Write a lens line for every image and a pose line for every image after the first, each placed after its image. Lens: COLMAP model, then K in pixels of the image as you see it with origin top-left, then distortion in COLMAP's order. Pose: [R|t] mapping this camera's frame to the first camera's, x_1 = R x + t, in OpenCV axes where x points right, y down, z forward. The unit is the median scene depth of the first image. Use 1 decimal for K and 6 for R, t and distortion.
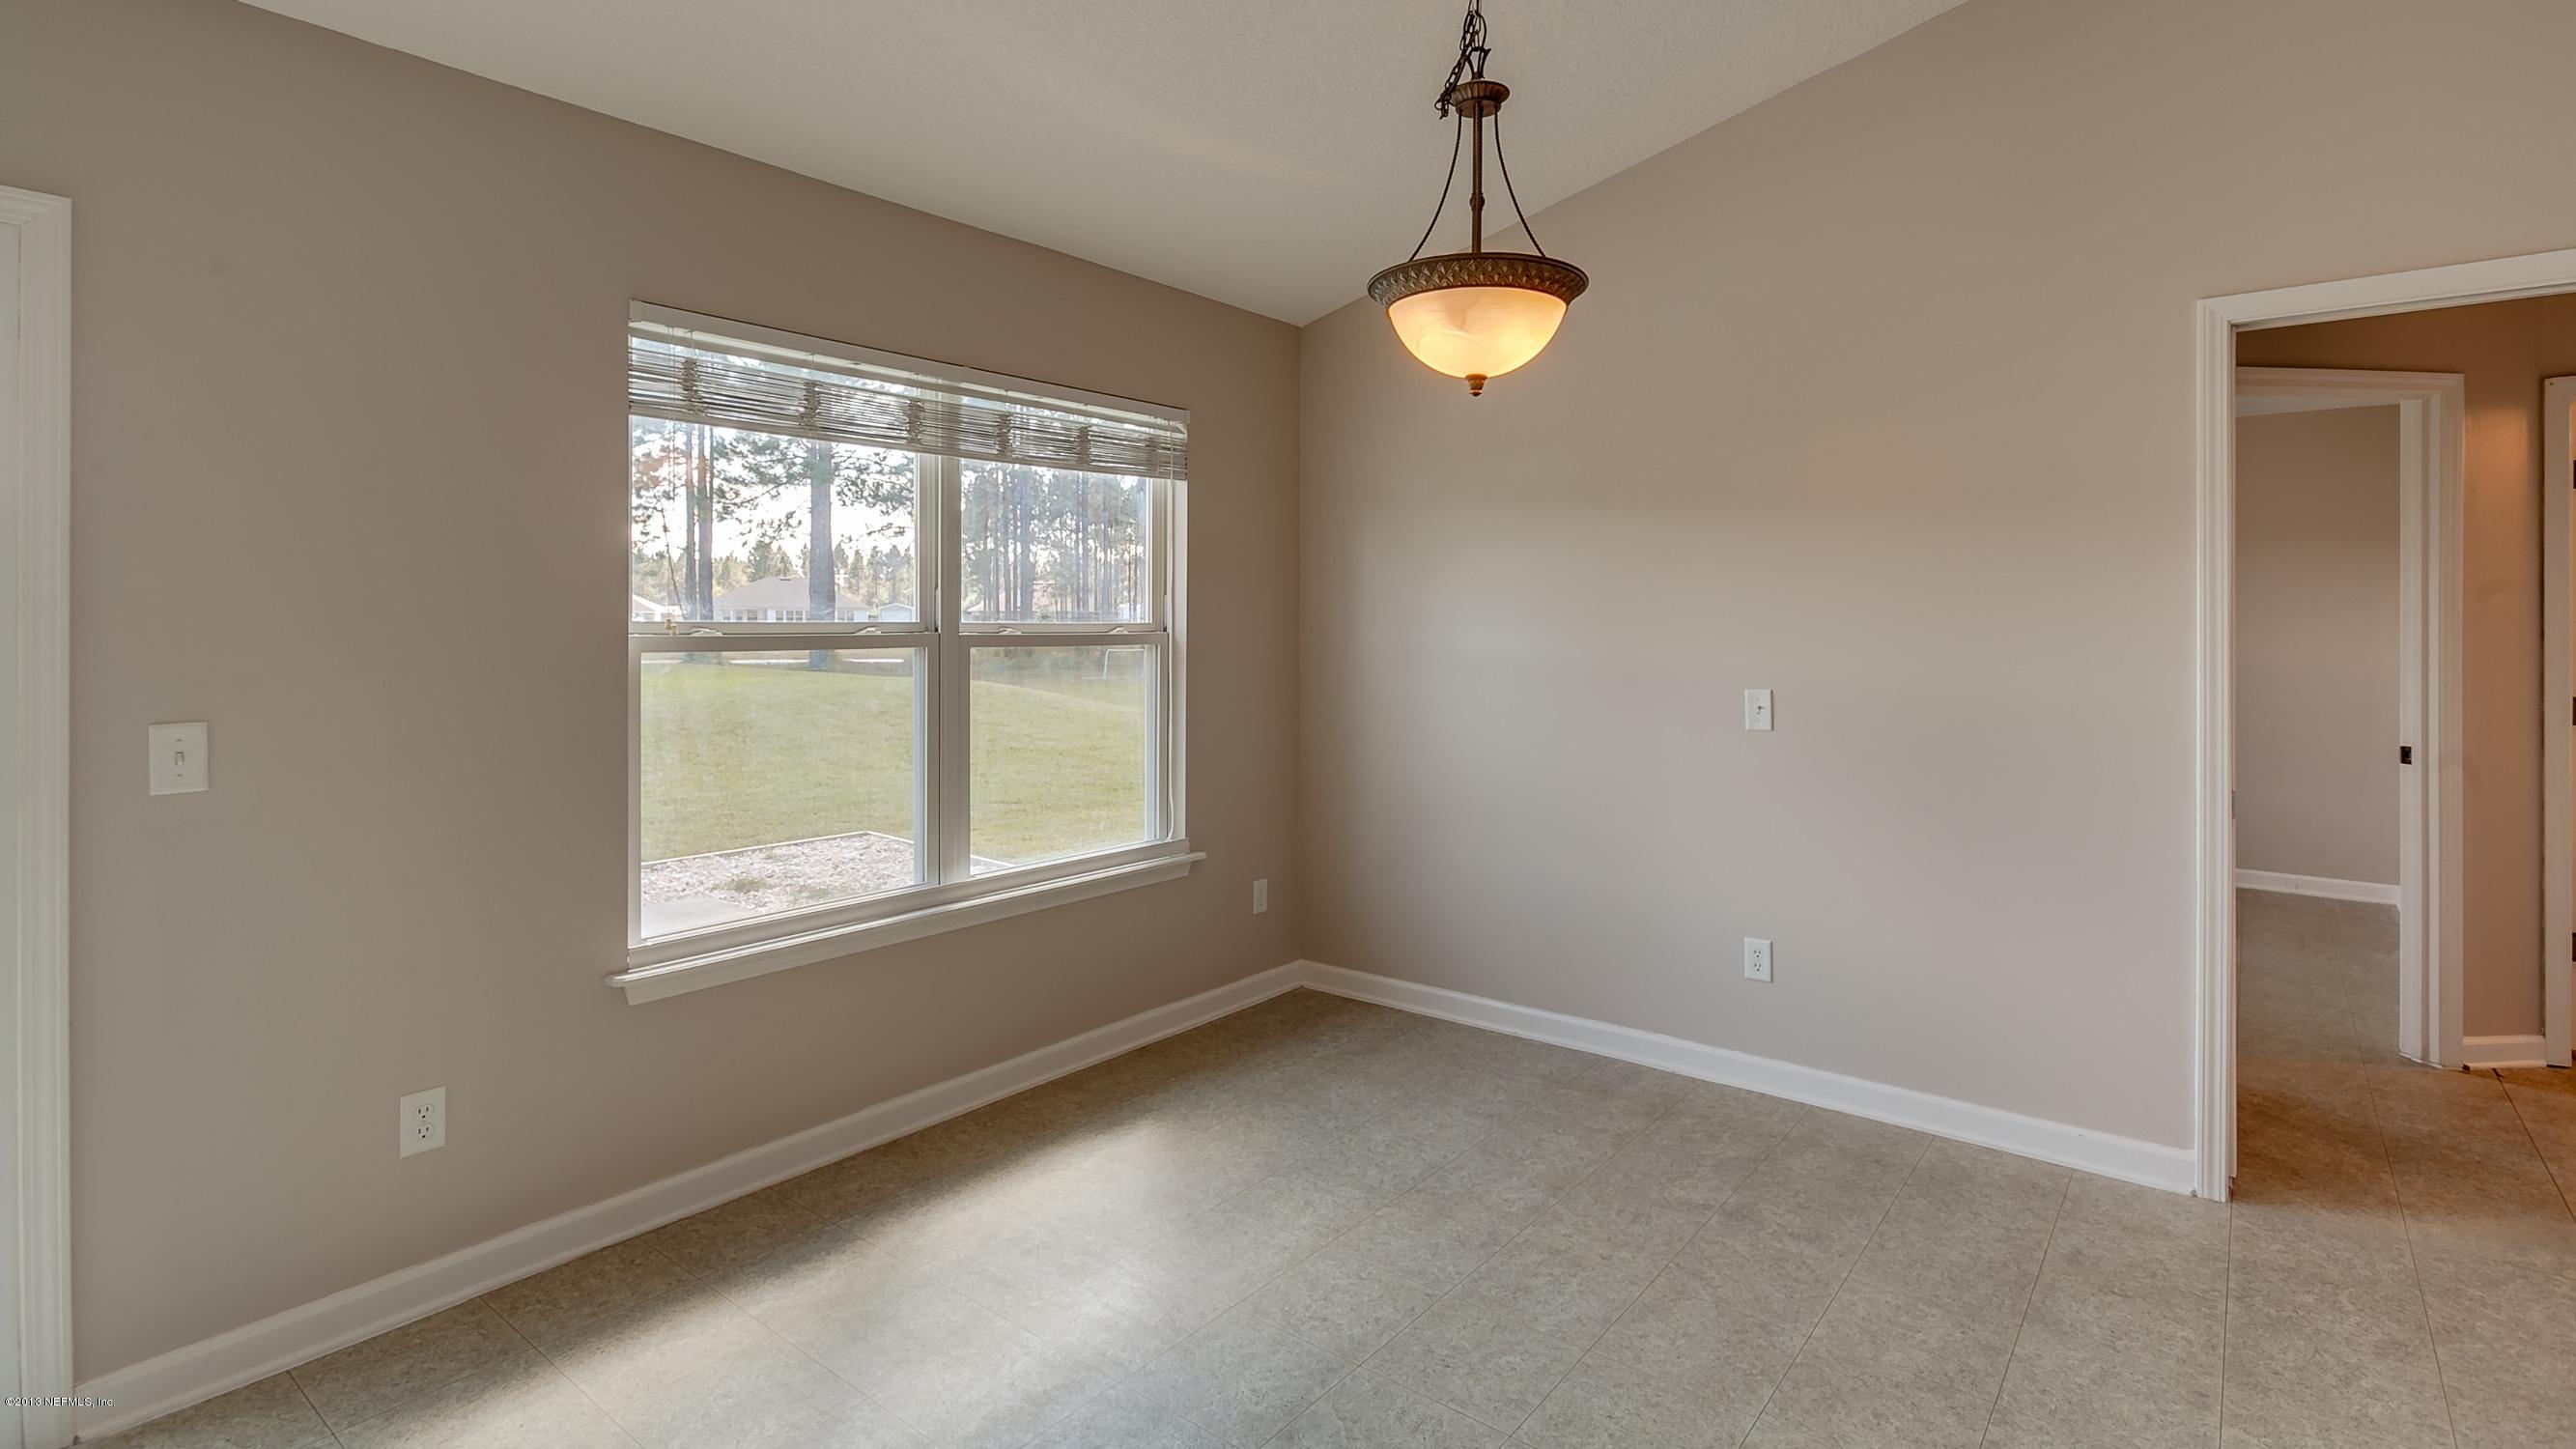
lens RADIAL K [[1220.3, 0, 1276.5], [0, 1220.3, 615.2], [0, 0, 1]] dist [0.013923, 0.001689]
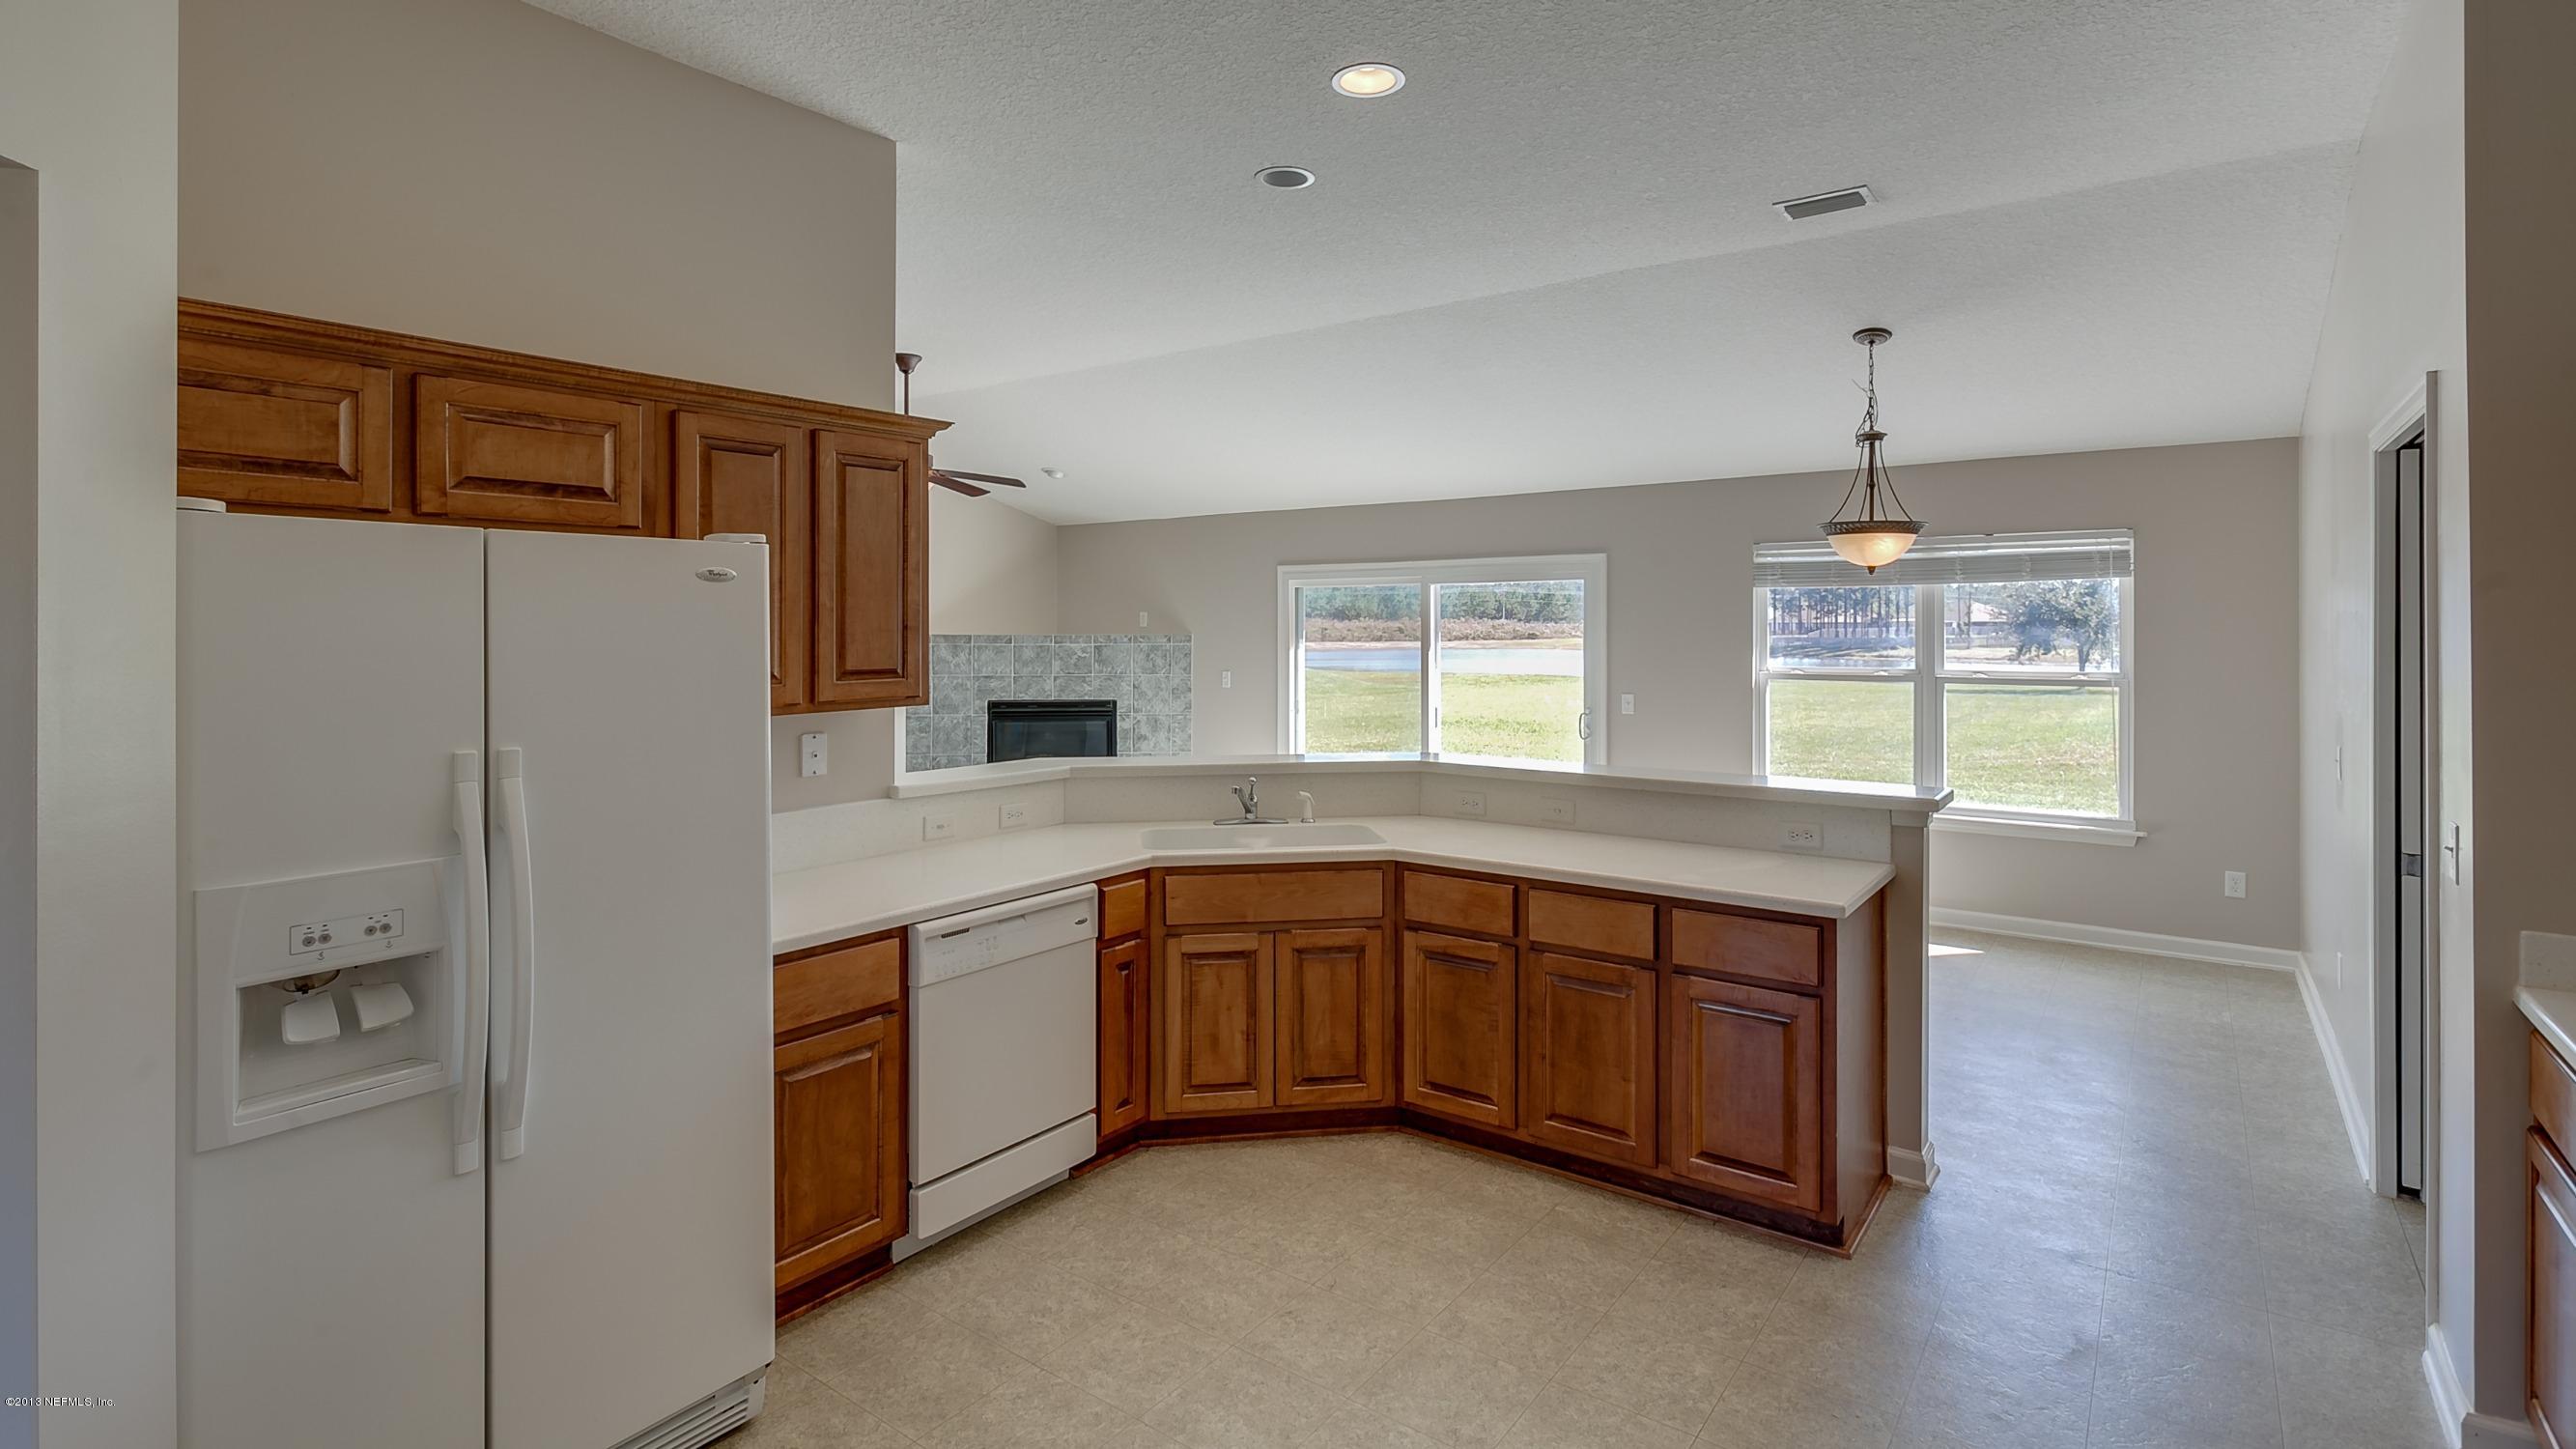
lens RADIAL K [[1264.7, 0, 1316.6], [0, 1264.7, 643.5], [0, 0, 1]] dist [0.010276, 0.000913]
pose [[0.037725, 0.007684, -0.999259, 1.613198], [0.005206, 0.999955, 0.007886, -0.054738], [0.999275, -0.005499, 0.037683, -0.049456]]
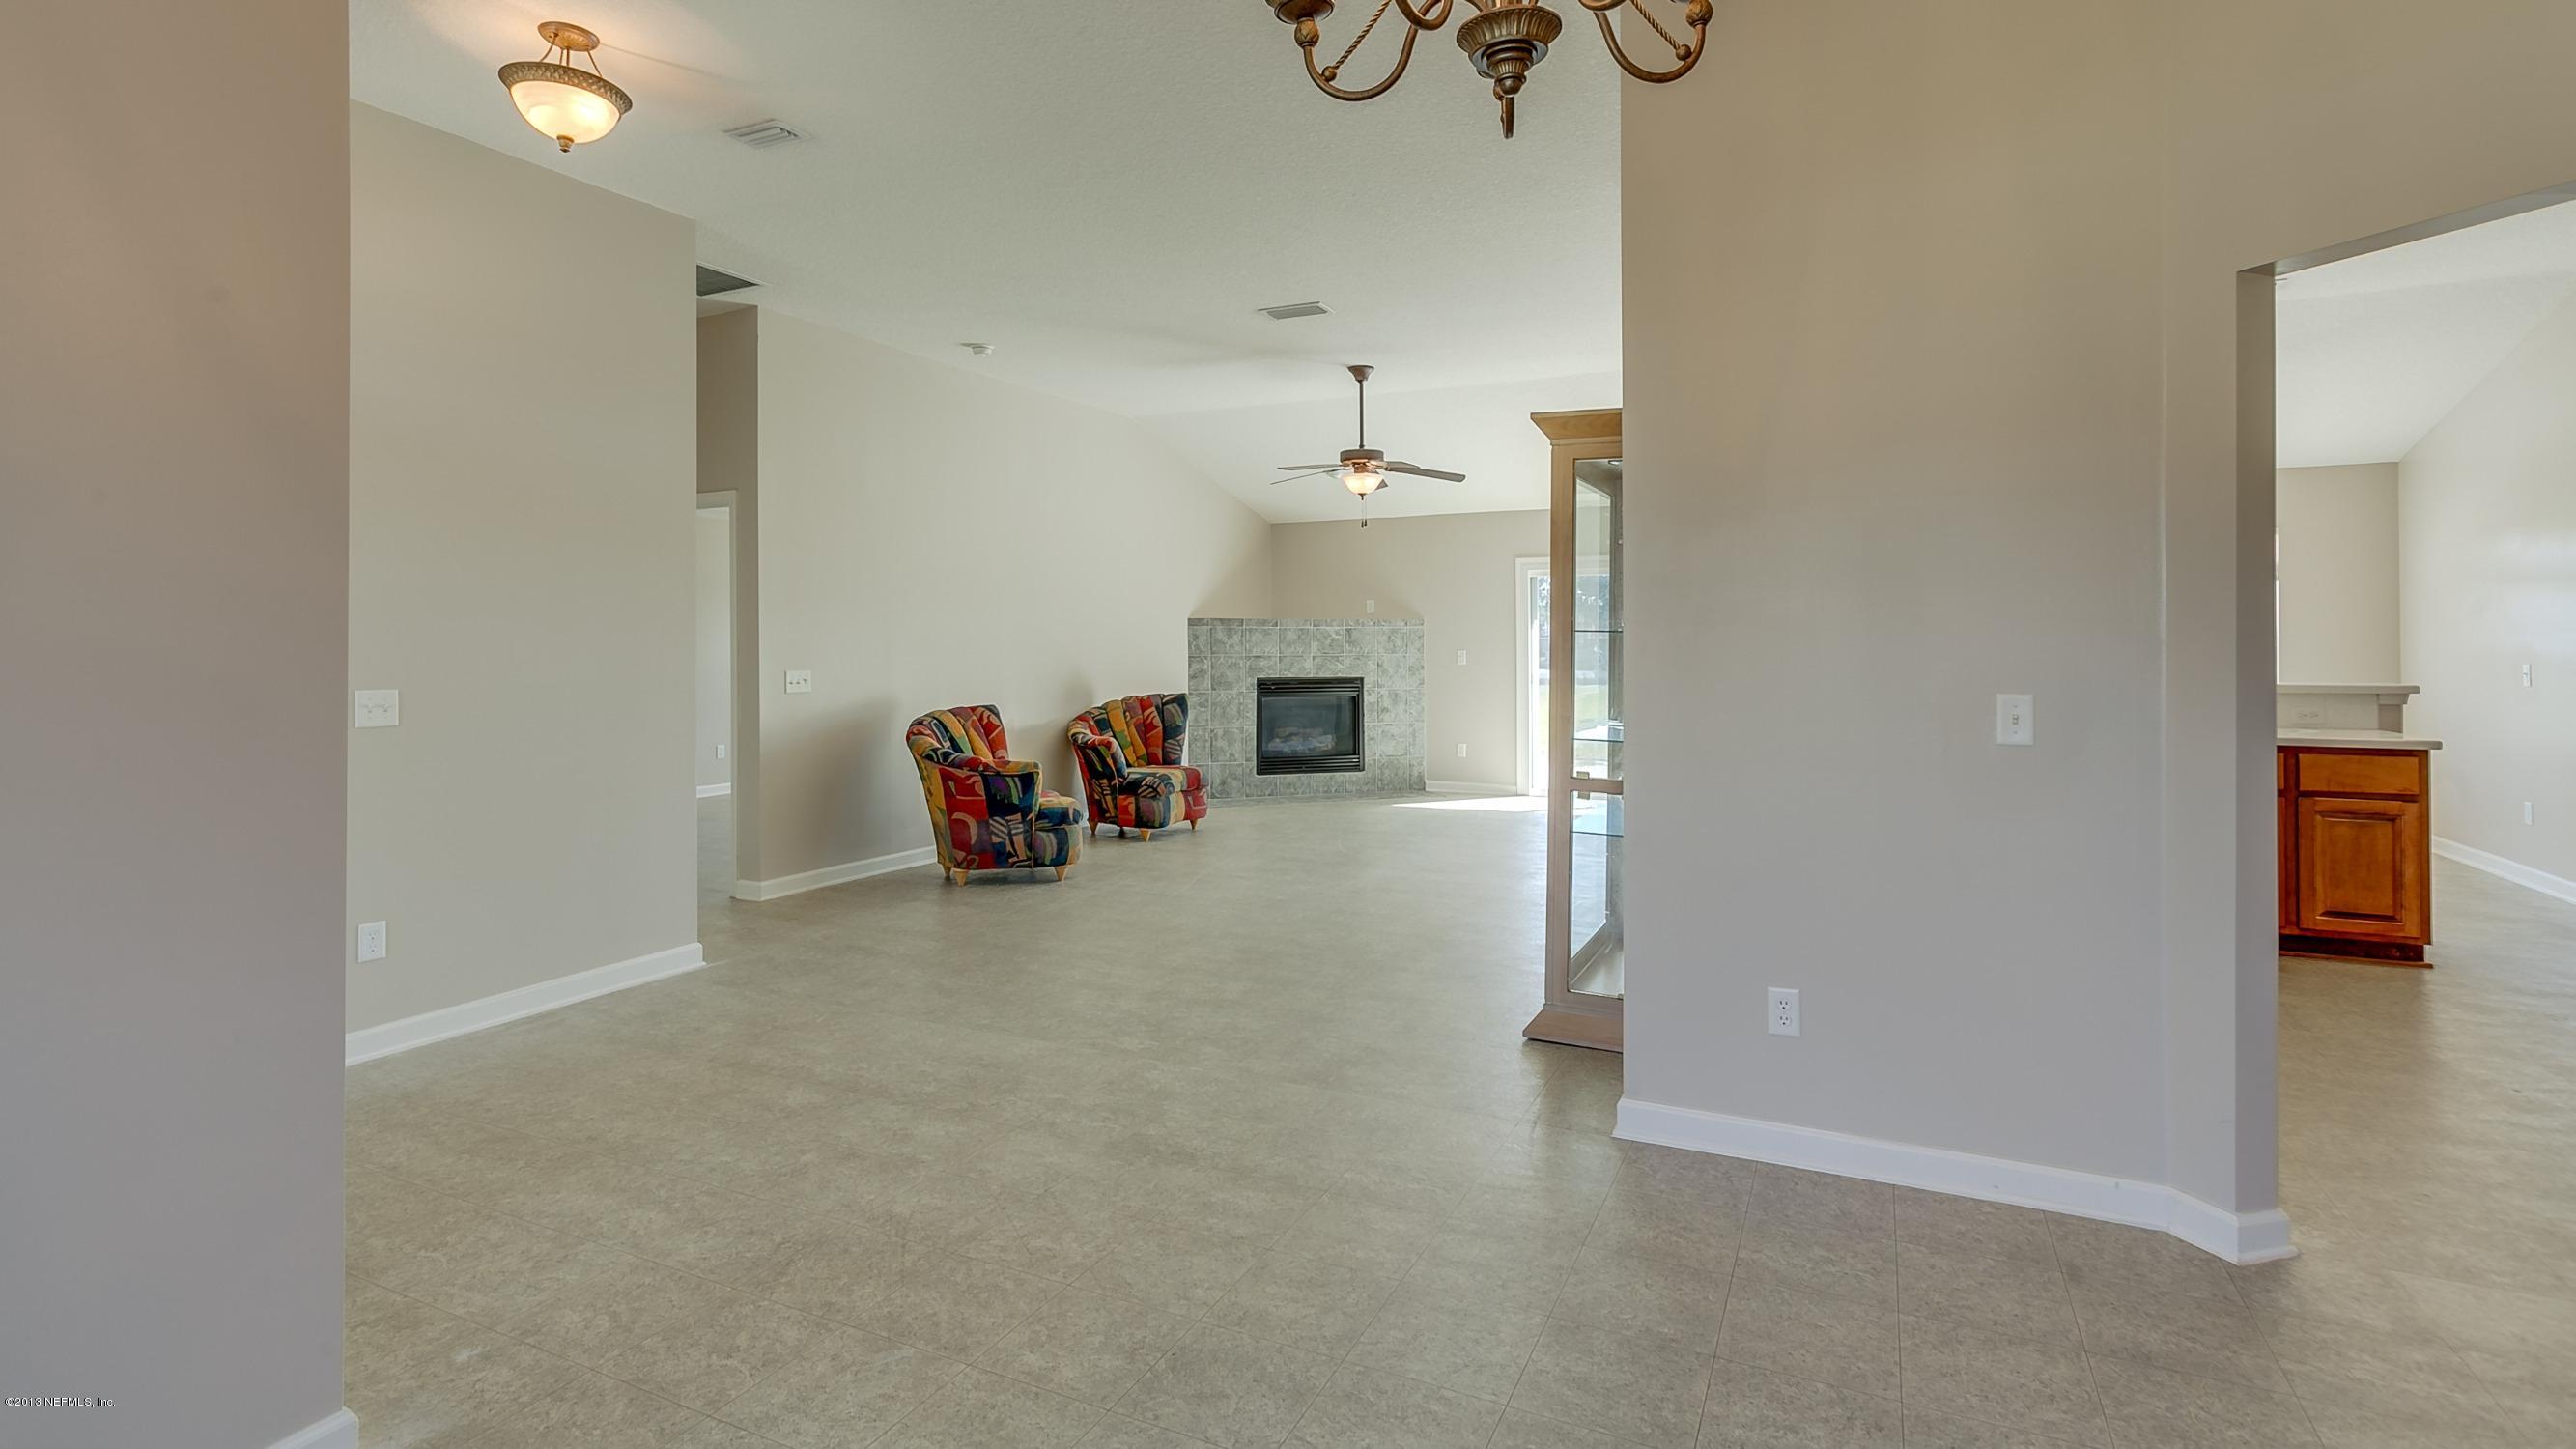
lens RADIAL K [[1264.7, 0, 1315.4], [0, 1264.7, 629.4], [0, 0, 1]] dist [0.010276, 0.000913]
pose [[0.235770, -0.020268, -0.971597, 1.834266], [0.011570, 0.999770, -0.018048, 0.024621], [0.971740, -0.006987, 0.235951, -1.208343]]
